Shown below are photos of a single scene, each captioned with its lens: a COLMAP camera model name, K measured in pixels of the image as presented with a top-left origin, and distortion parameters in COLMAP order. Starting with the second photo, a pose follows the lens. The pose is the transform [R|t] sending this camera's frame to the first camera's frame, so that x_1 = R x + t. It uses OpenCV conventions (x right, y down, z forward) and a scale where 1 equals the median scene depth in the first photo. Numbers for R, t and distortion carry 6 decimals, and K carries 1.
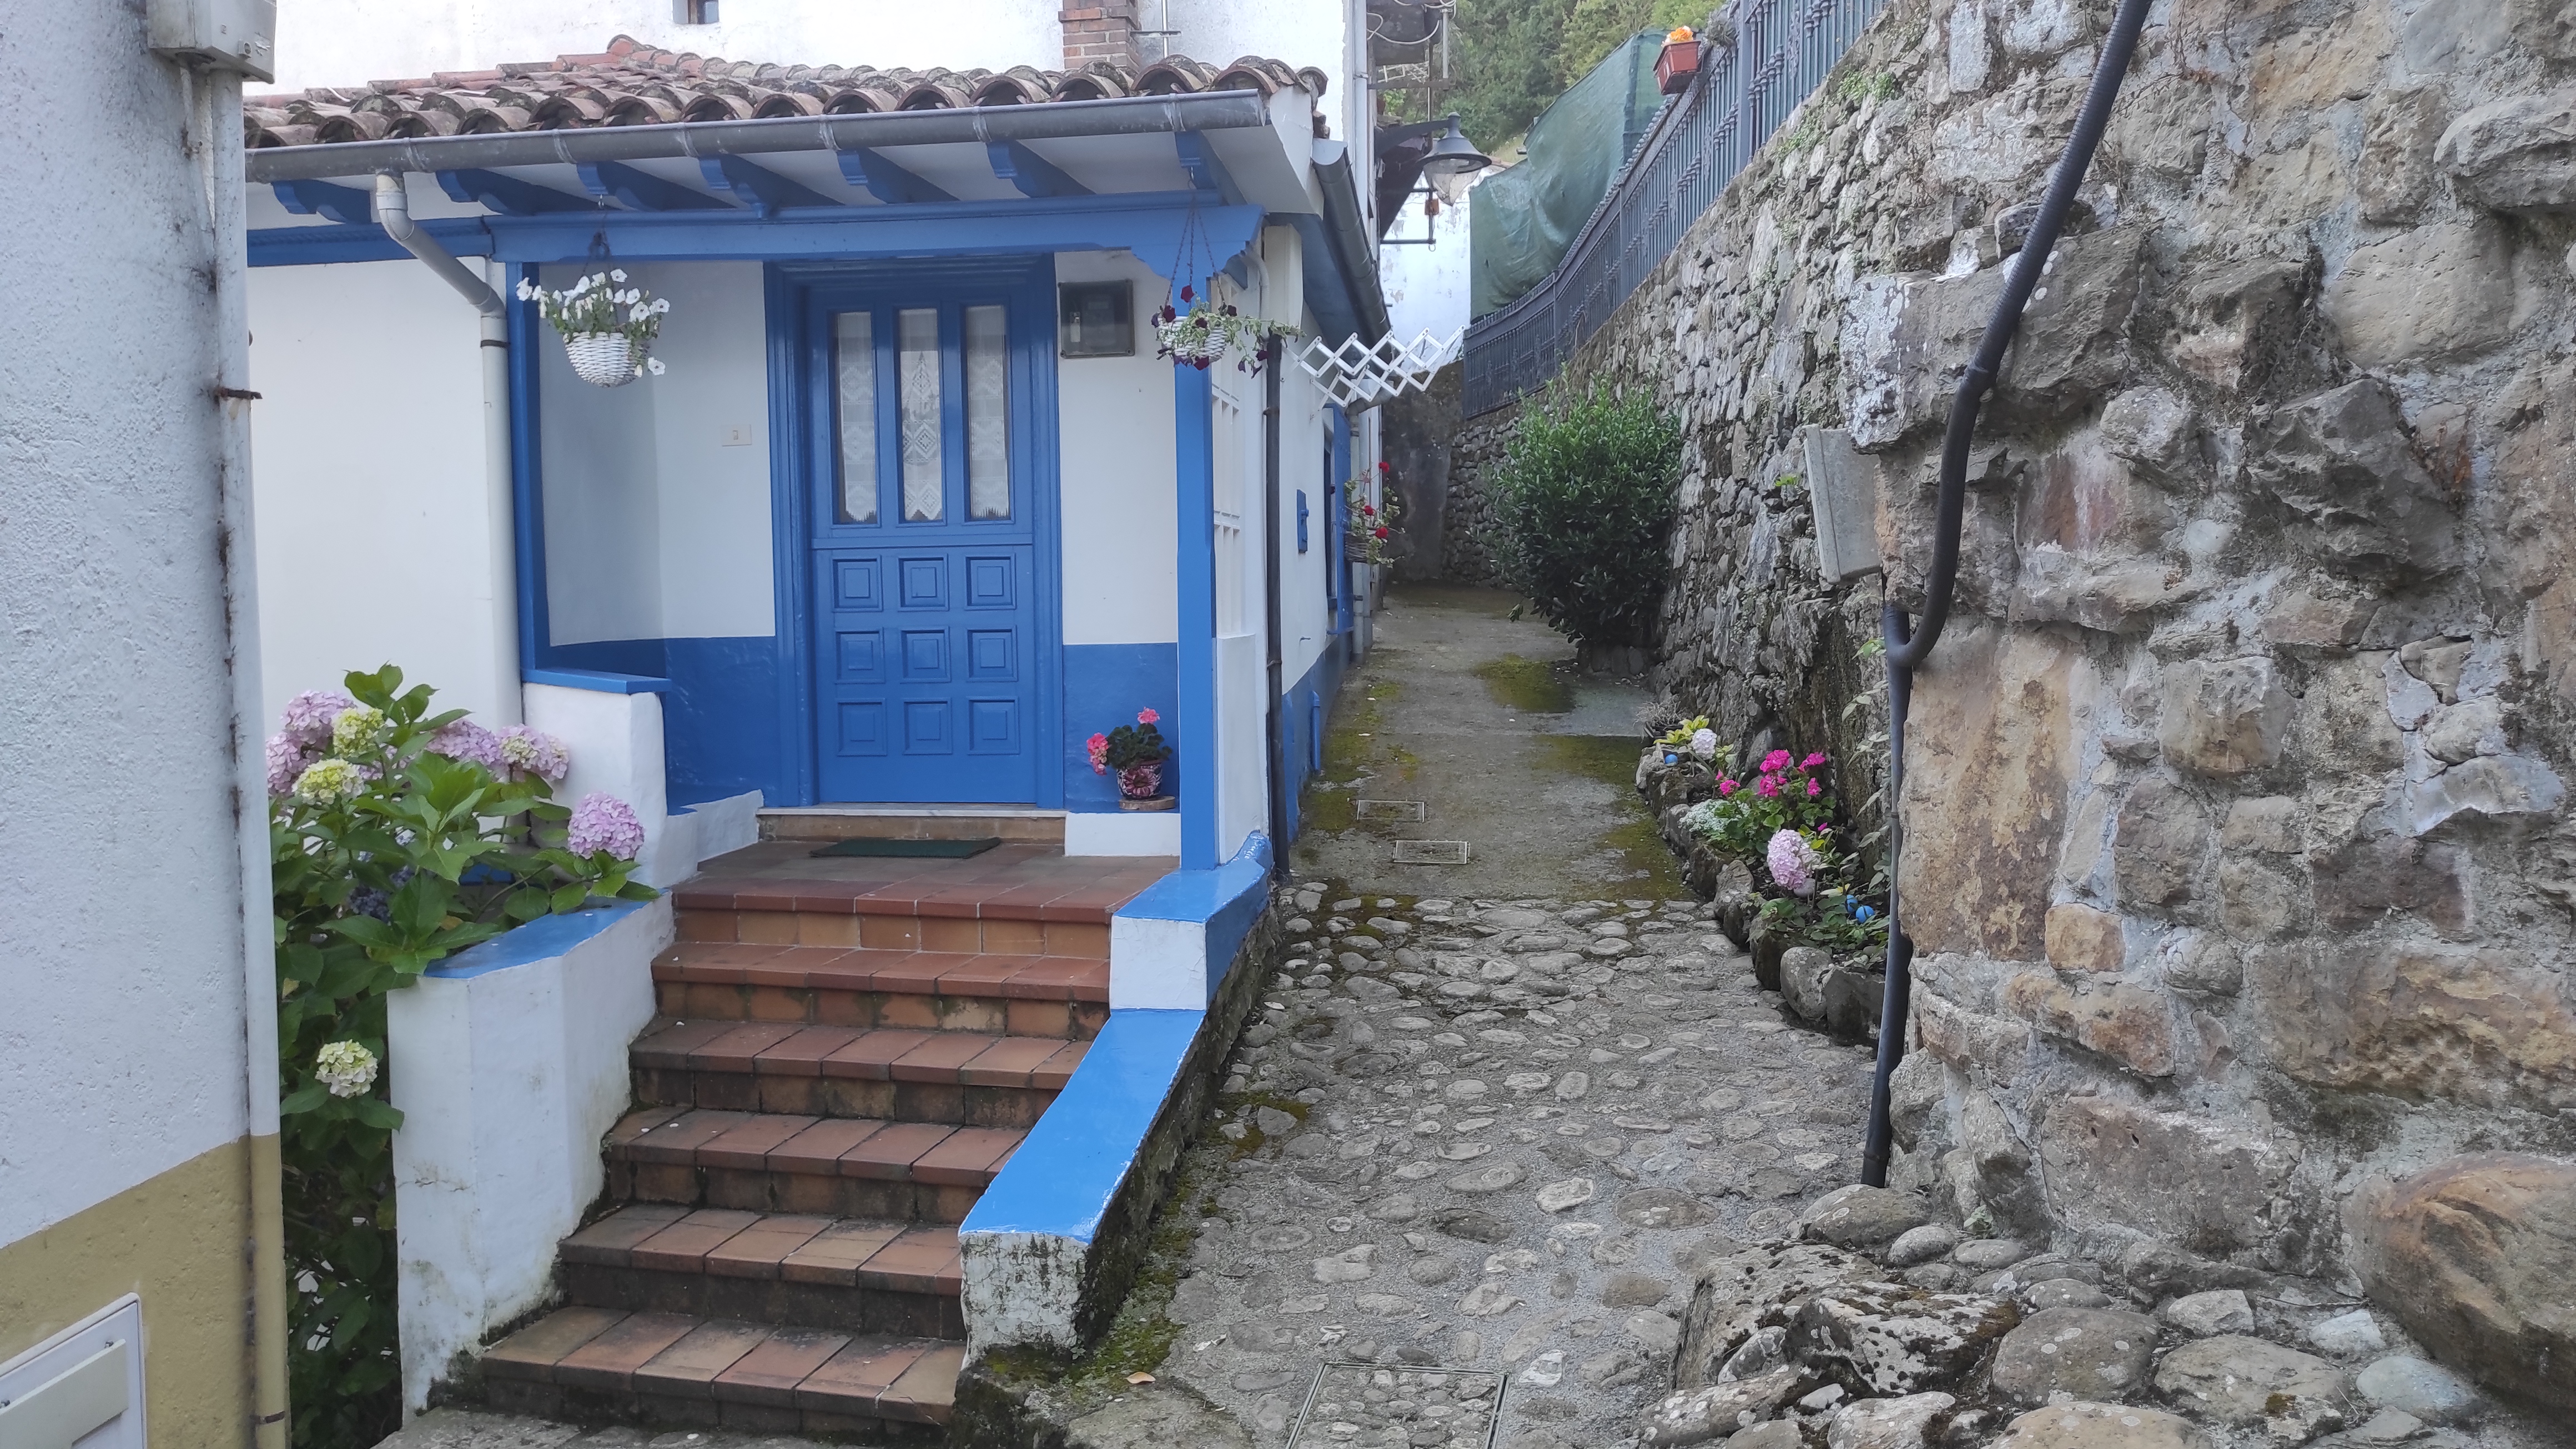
lens RADIAL K [[1890.2, 0, 1278.7], [0, 1890.2, 716.1], [0, 0, 1]] dist [0.085857, -0.099295]
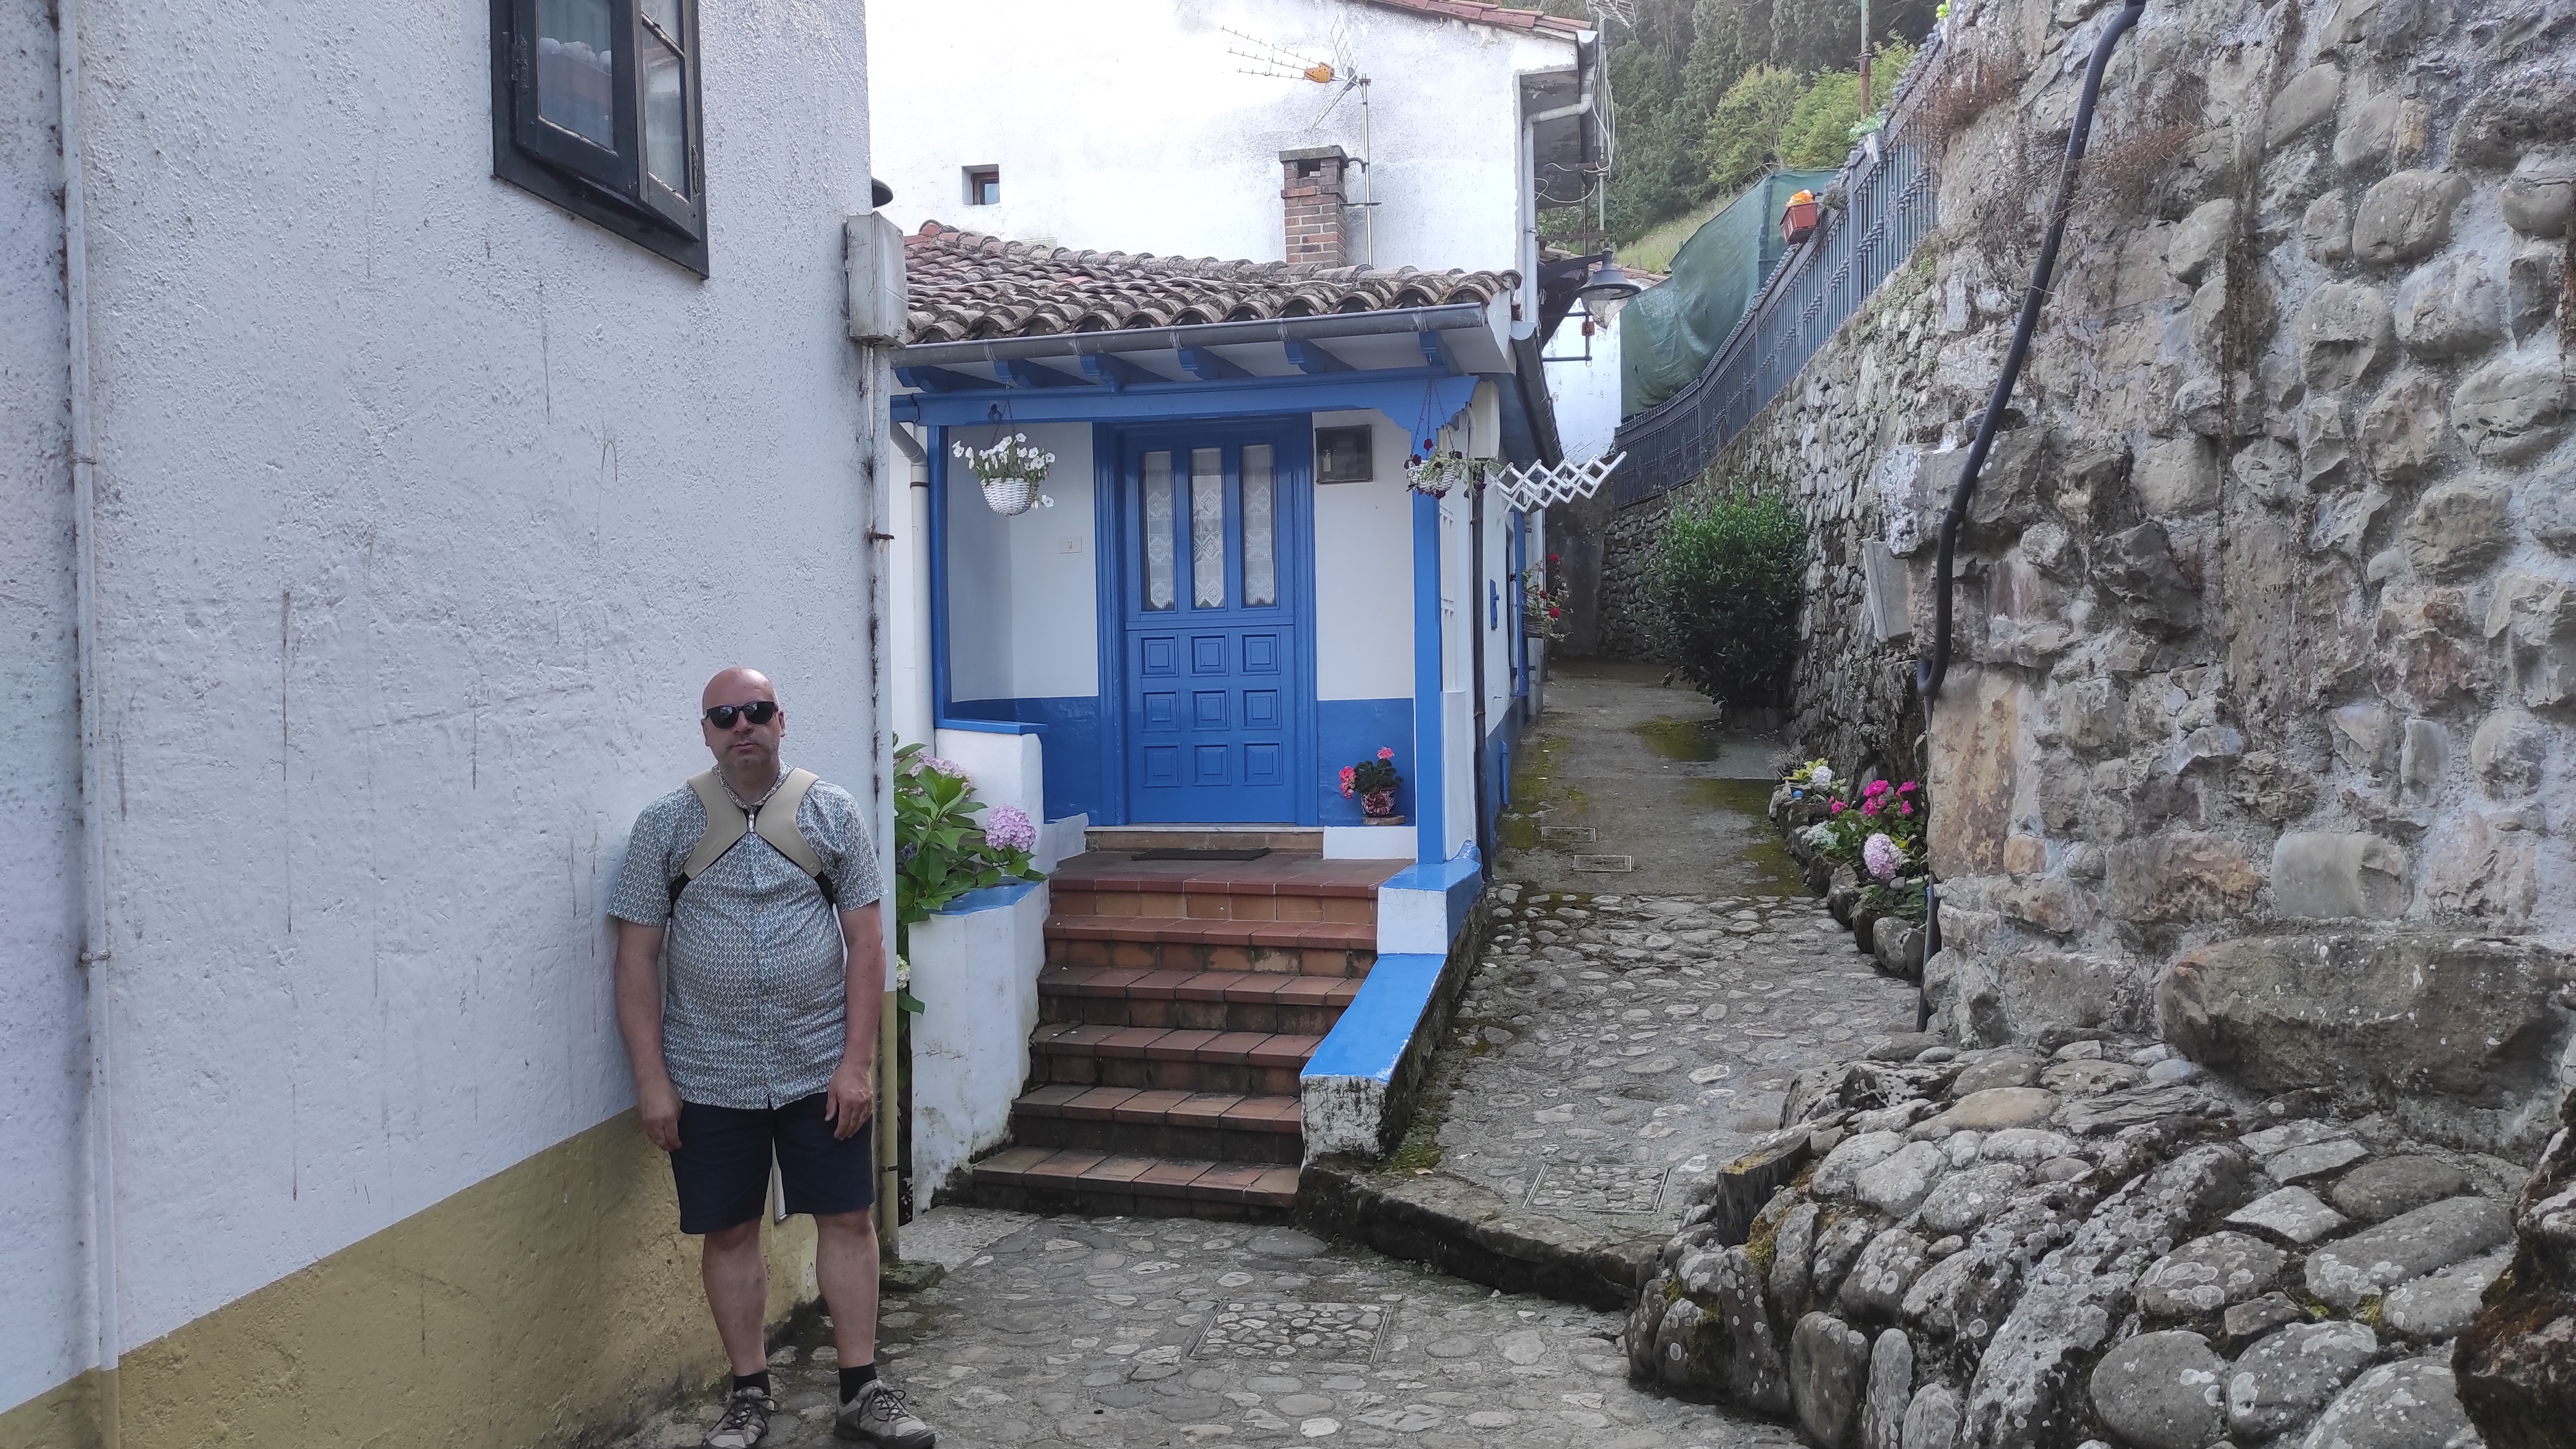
lens RADIAL K [[1890.2, 0, 1278.7], [0, 1890.2, 716.1], [0, 0, 1]] dist [0.085857, -0.099295]
pose [[0.997049, -0.005525, -0.076568, -0.050084], [0.002206, 0.999057, -0.043360, 0.036845], [0.076735, 0.043063, 0.996121, -0.377703]]
